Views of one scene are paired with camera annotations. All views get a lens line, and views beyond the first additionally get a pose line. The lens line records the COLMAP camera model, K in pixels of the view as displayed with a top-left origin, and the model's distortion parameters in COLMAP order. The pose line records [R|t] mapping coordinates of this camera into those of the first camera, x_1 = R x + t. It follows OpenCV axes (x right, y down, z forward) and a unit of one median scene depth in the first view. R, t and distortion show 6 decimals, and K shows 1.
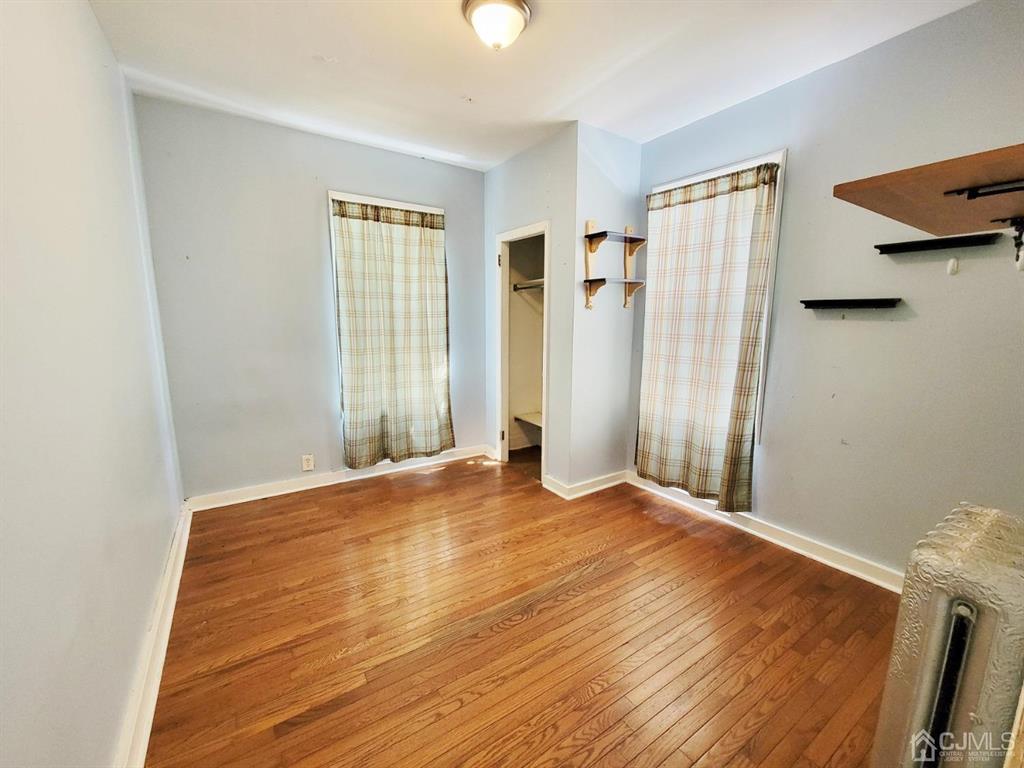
lens RADIAL K [[417.6, 0, 514.0], [0, 417.6, 389.4], [0, 0, 1]] dist [-0.003148, -0.001457]
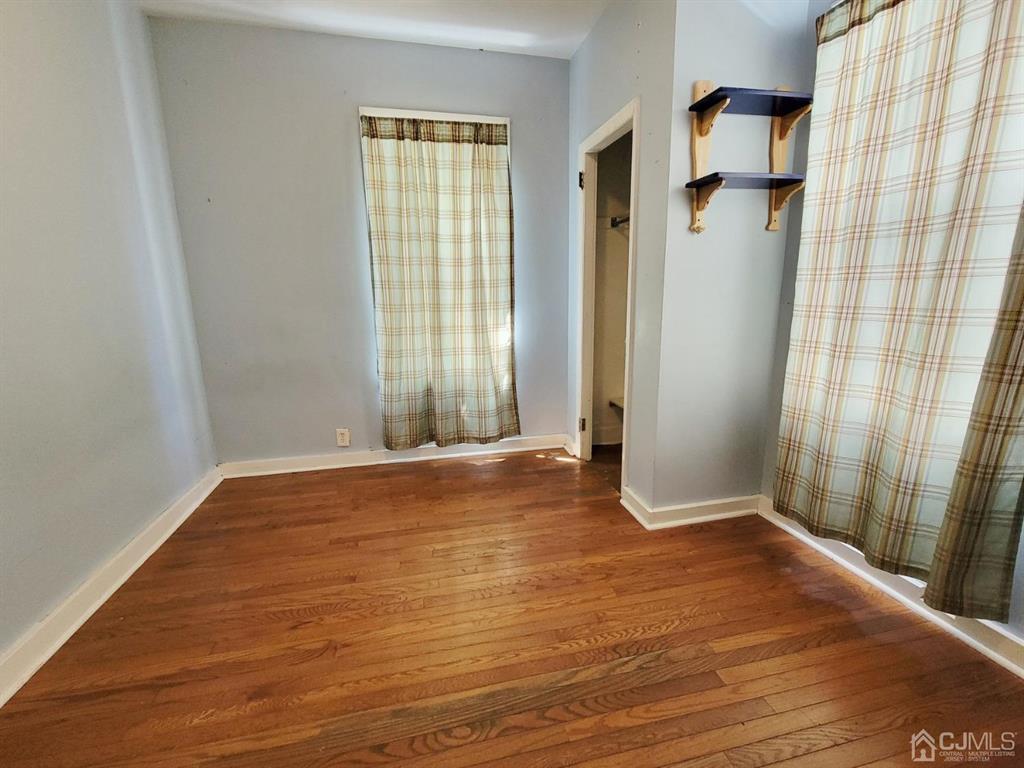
lens RADIAL K [[445.1, 0, 514.6], [0, 445.1, 388.4], [0, 0, 1]] dist [-0.006771, 0.000707]
pose [[0.935152, 0.054177, -0.350080, 0.176700], [-0.039073, 0.997981, 0.050071, 0.014844], [0.352086, -0.033146, 0.935381, 0.292971]]
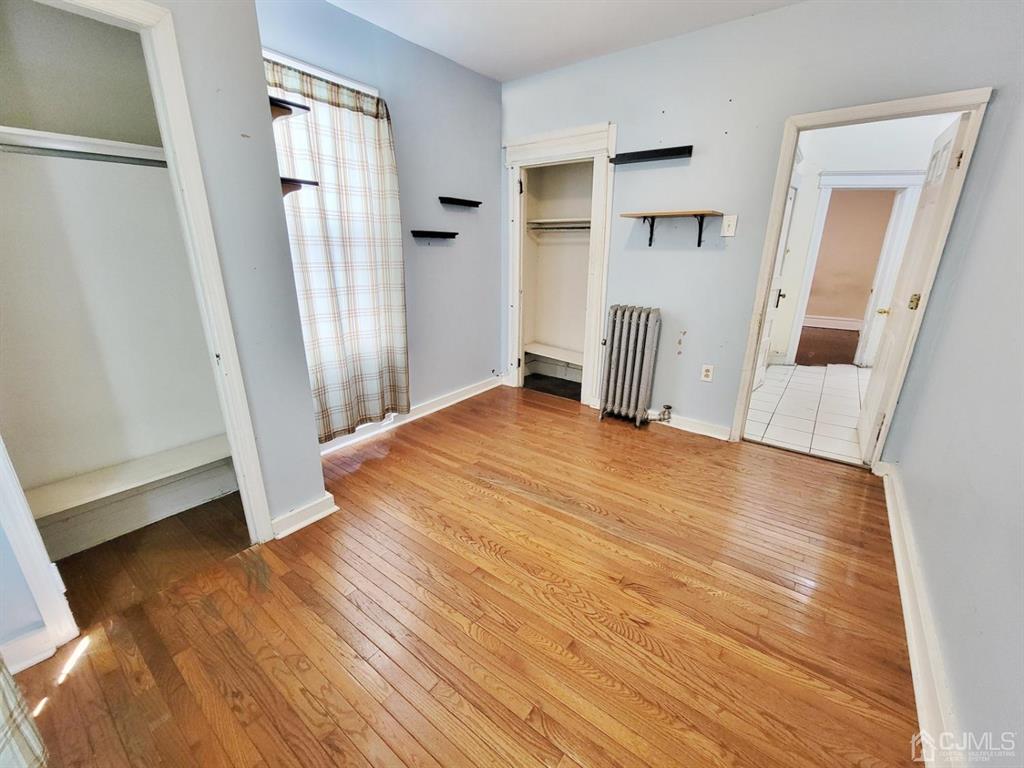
lens RADIAL K [[417.6, 0, 512.4], [0, 417.6, 386.6], [0, 0, 1]] dist [-0.003148, -0.001457]
pose [[-0.328826, -0.297682, 0.896247, -0.578330], [0.153544, 0.919543, 0.361753, -0.146884], [-0.931825, 0.256567, -0.256663, 0.913431]]
